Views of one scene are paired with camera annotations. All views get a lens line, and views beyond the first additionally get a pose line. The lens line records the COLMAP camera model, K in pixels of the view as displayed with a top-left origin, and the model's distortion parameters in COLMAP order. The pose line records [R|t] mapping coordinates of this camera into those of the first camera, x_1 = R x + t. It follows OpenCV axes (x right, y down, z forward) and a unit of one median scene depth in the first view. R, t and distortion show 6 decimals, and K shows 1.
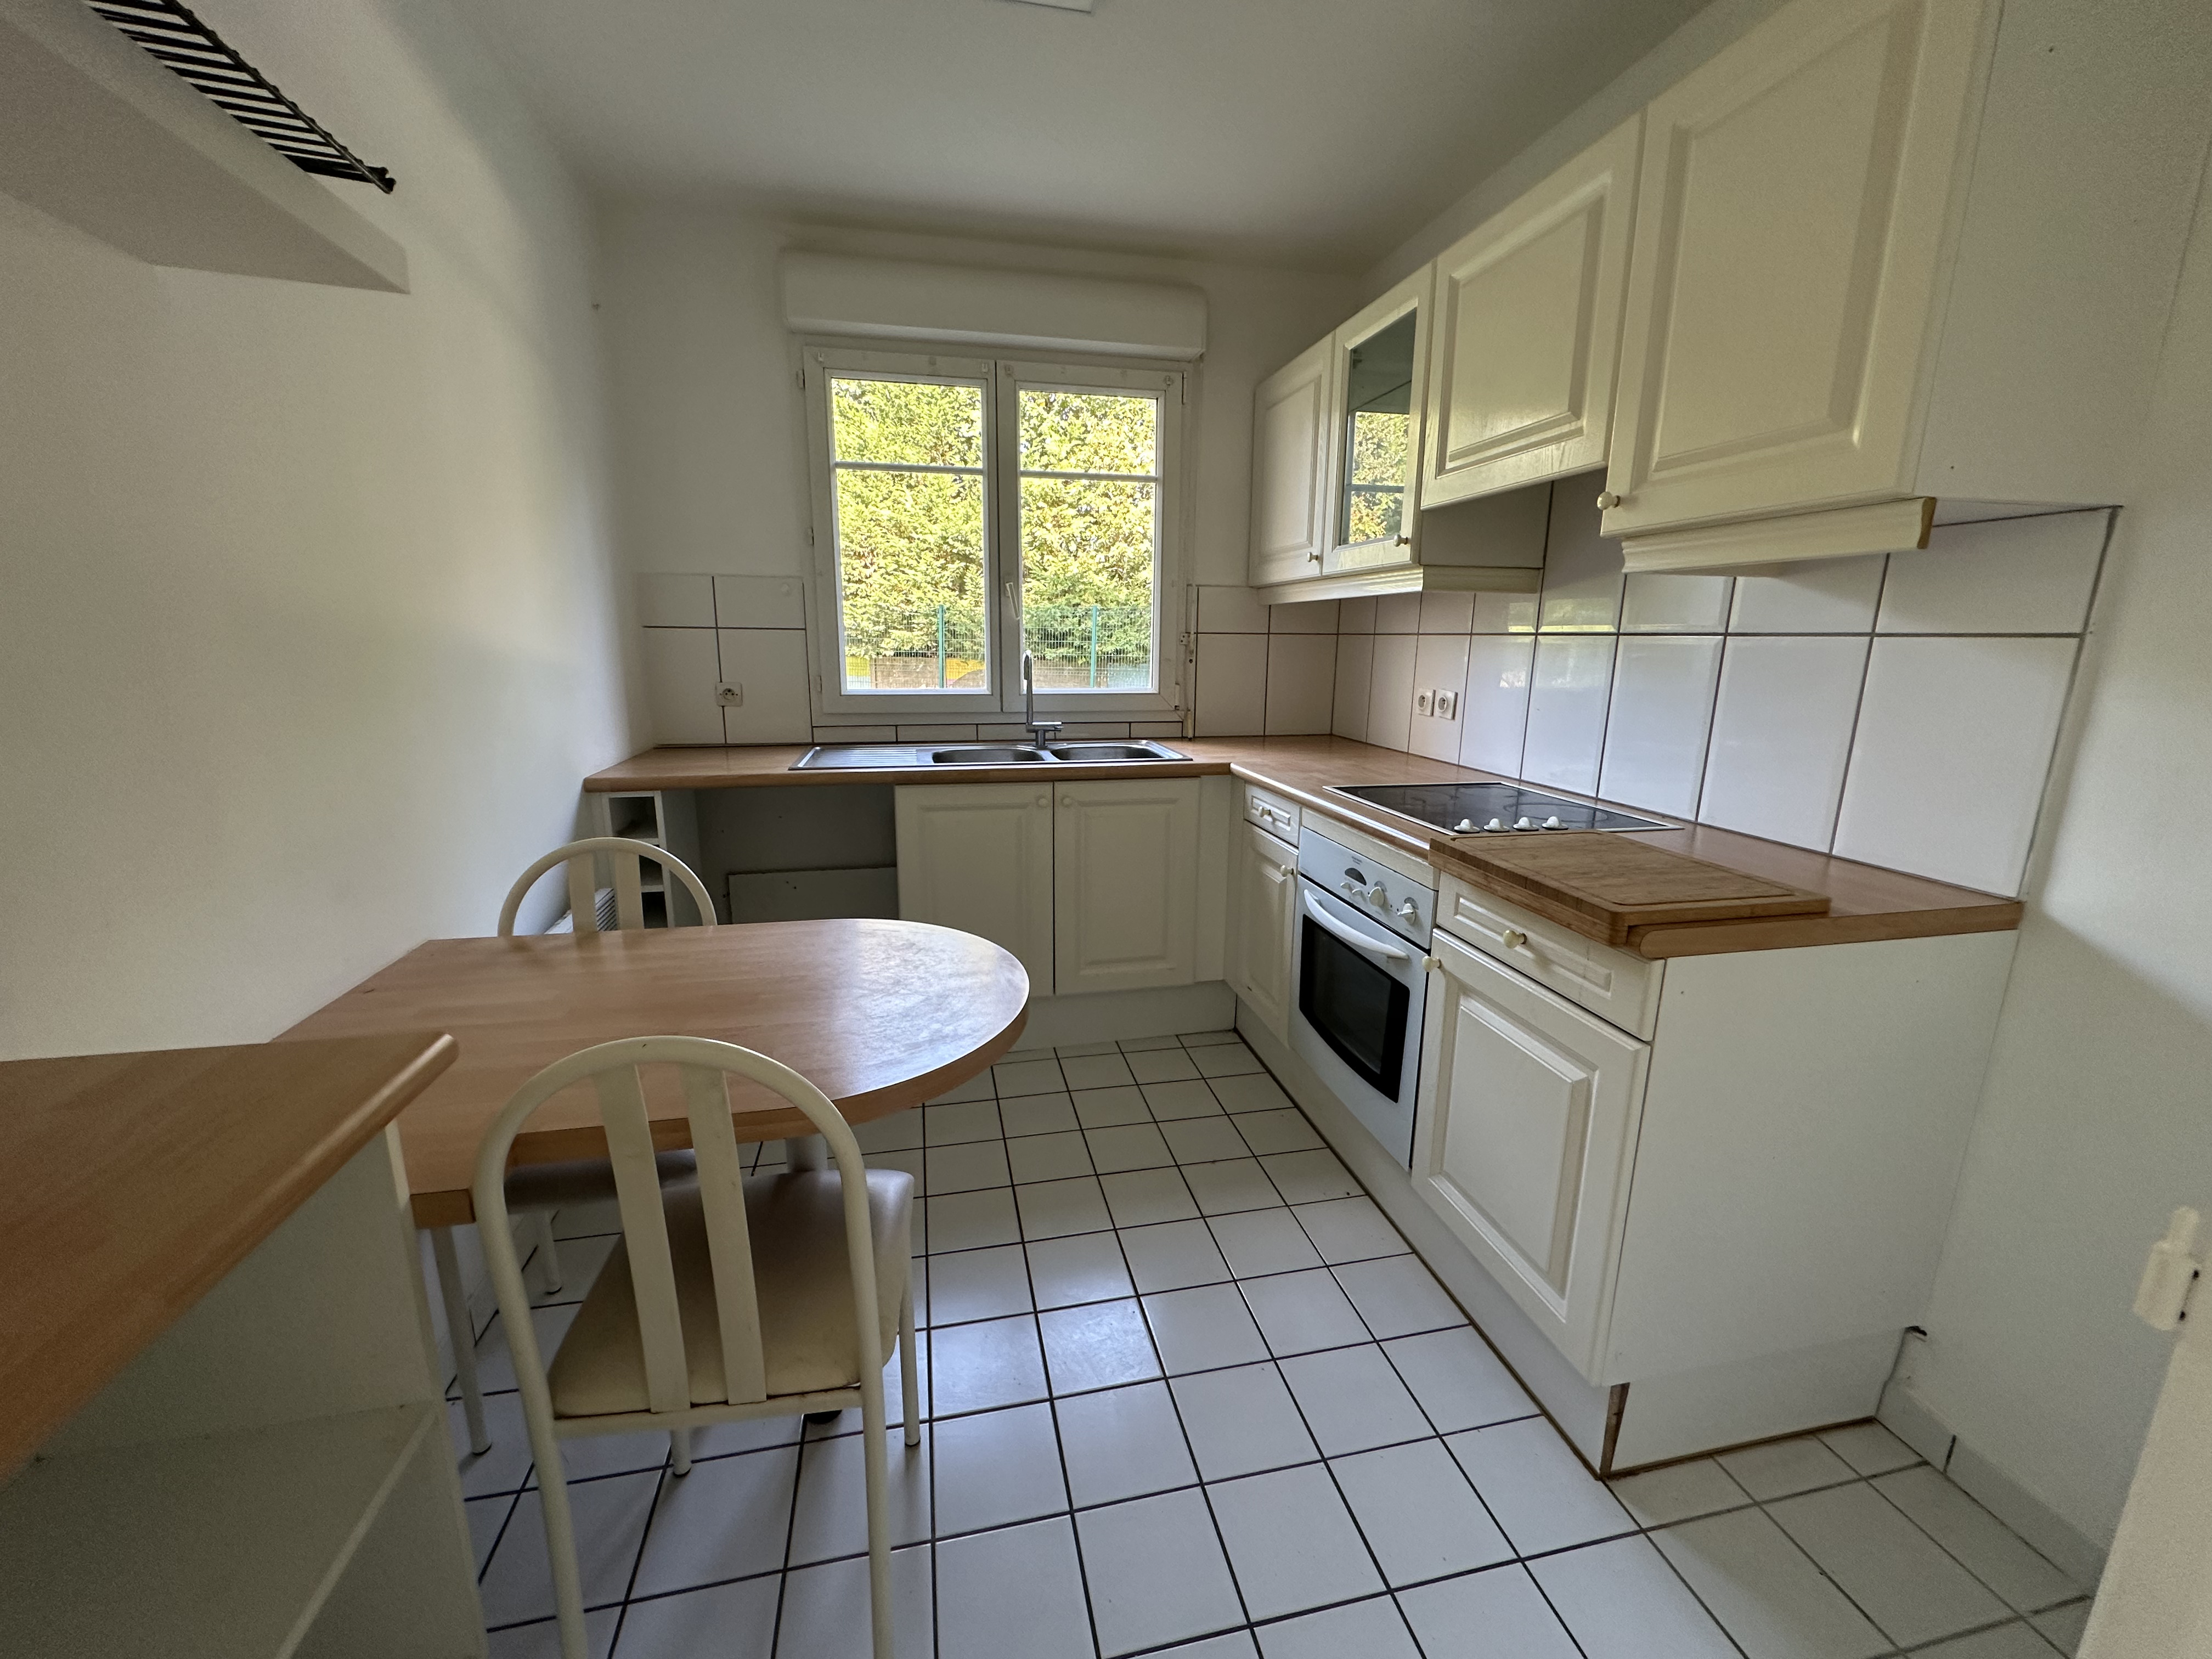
lens RADIAL K [[883.0, 0, 1106.0], [0, 883.0, 829.5], [0, 0, 1]] dist [-0.000024, 0.000131]
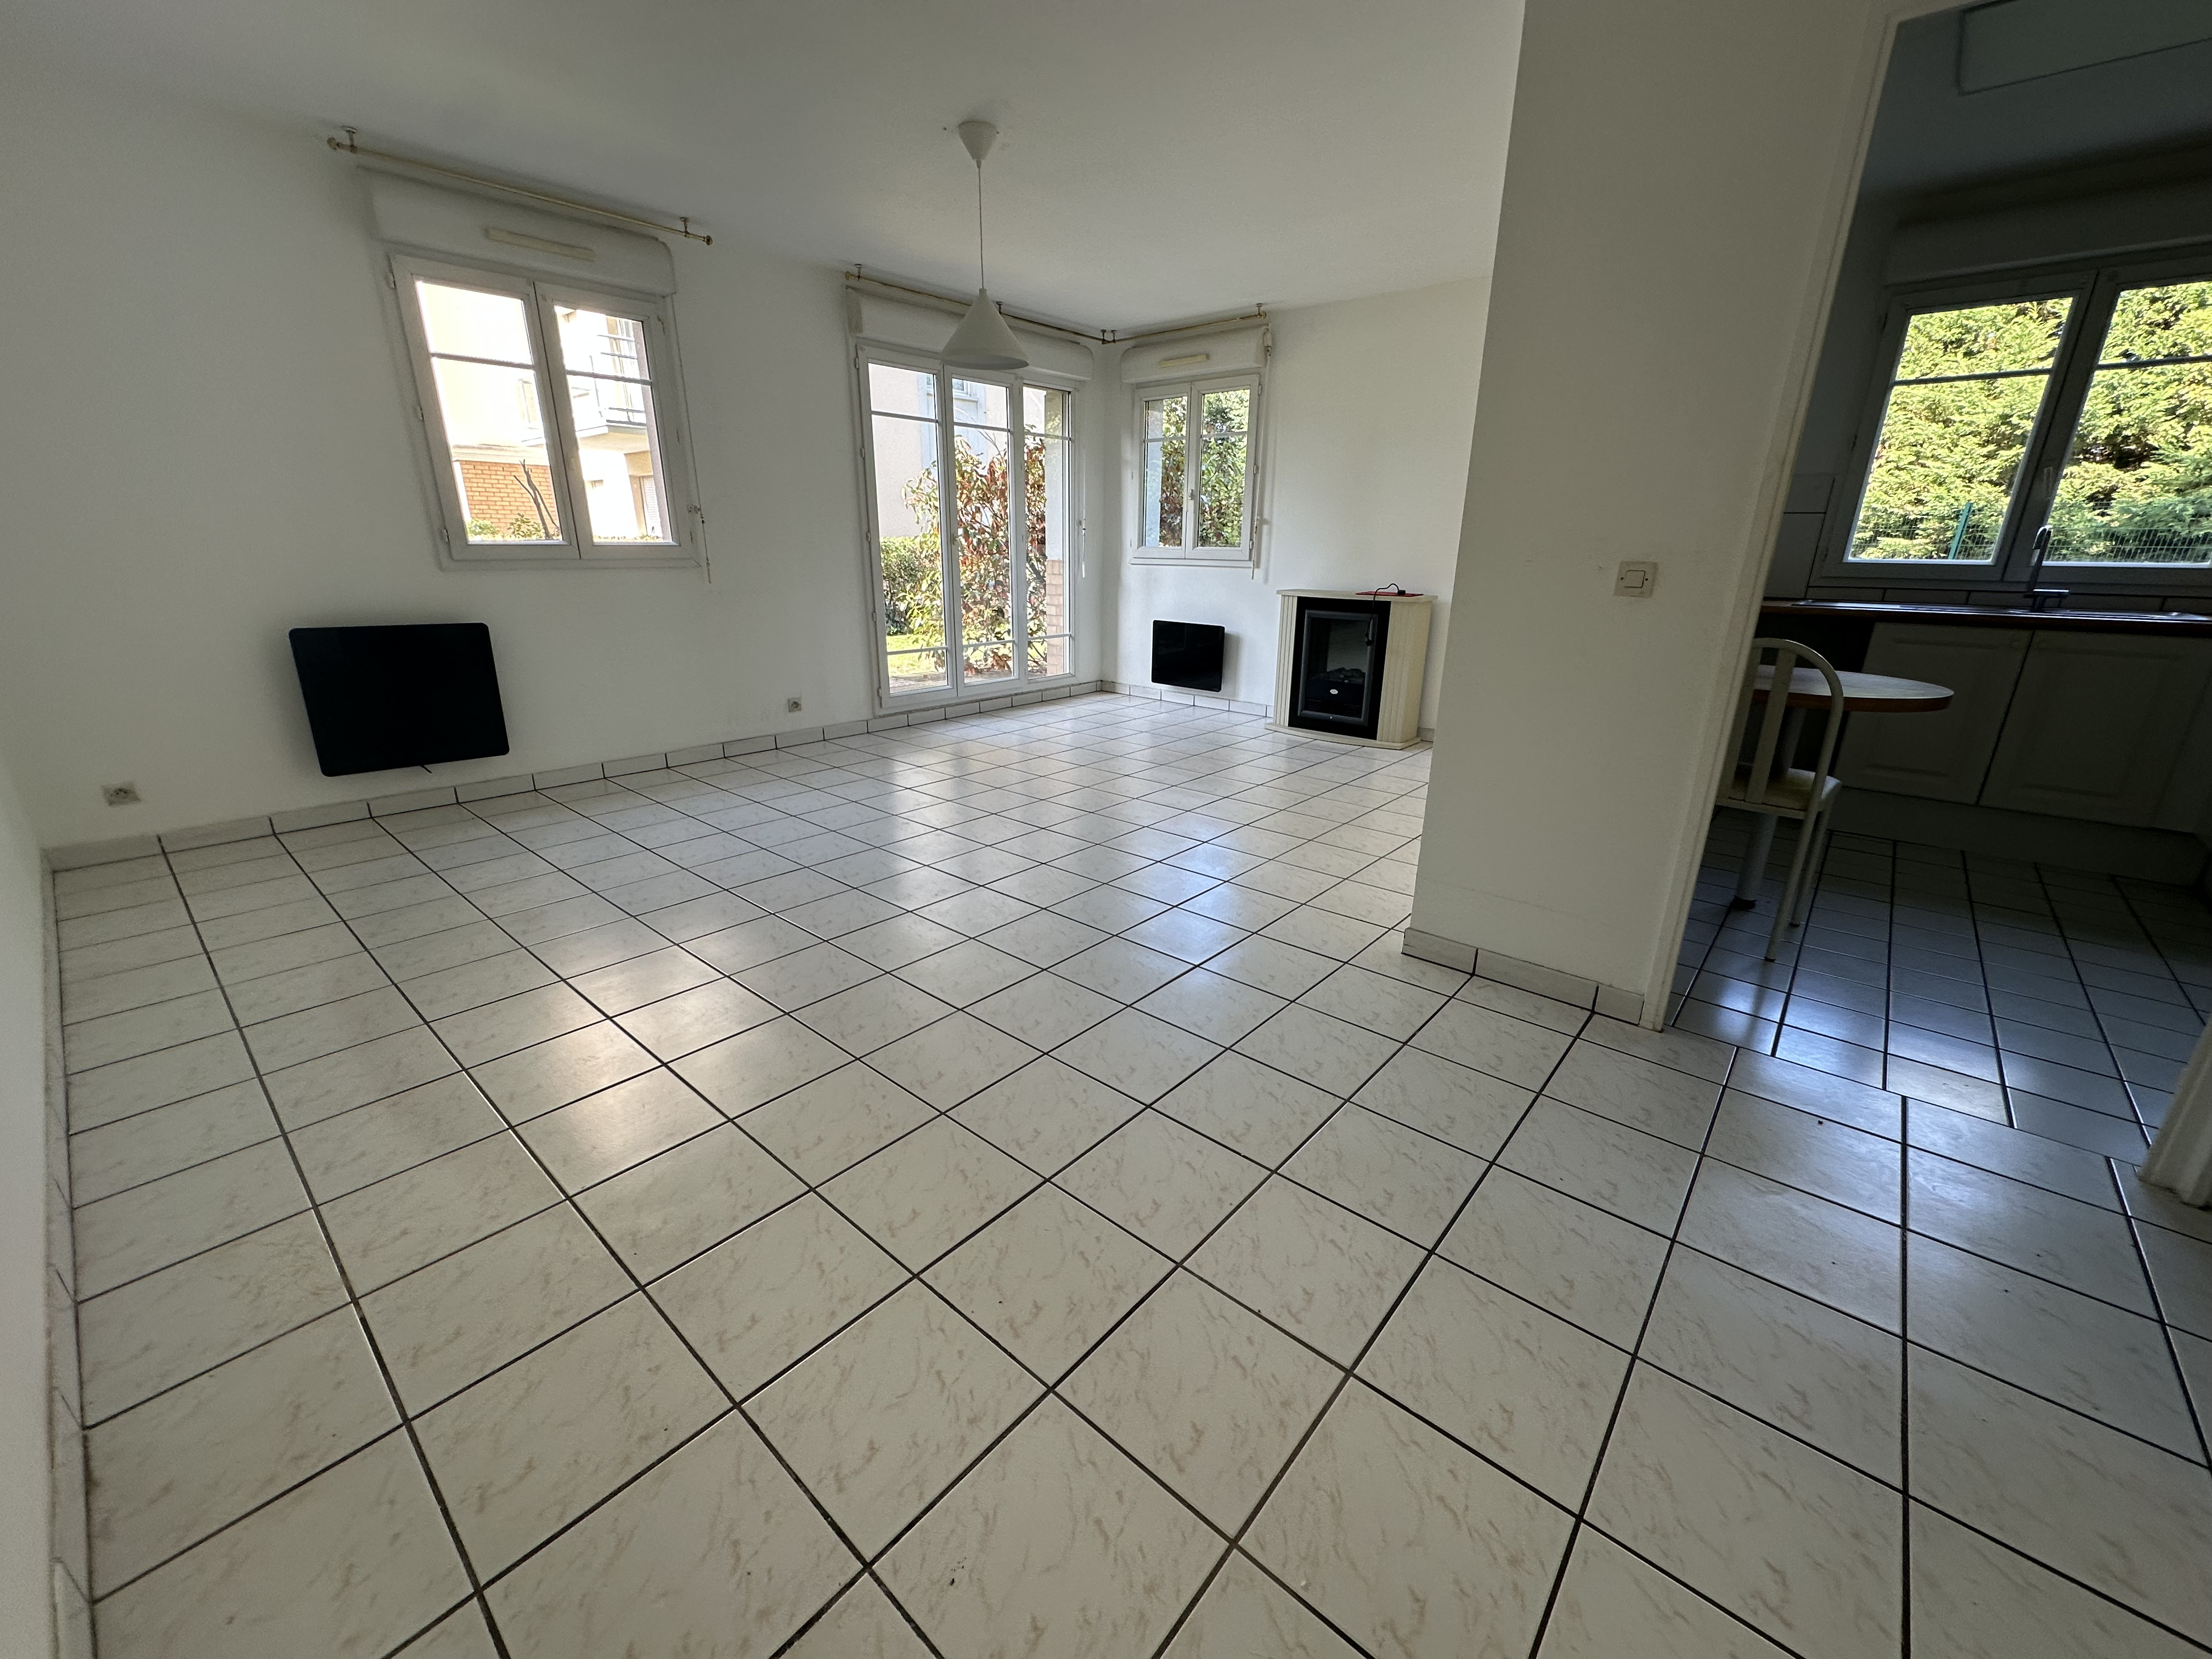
lens RADIAL K [[883.0, 0, 1106.0], [0, 883.0, 829.5], [0, 0, 1]] dist [-0.000024, 0.000131]
pose [[0.602164, 0.245249, -0.759771, 0.023098], [-0.176035, 0.969014, 0.173274, 0.032185], [0.778724, 0.029407, 0.626677, -0.109936]]
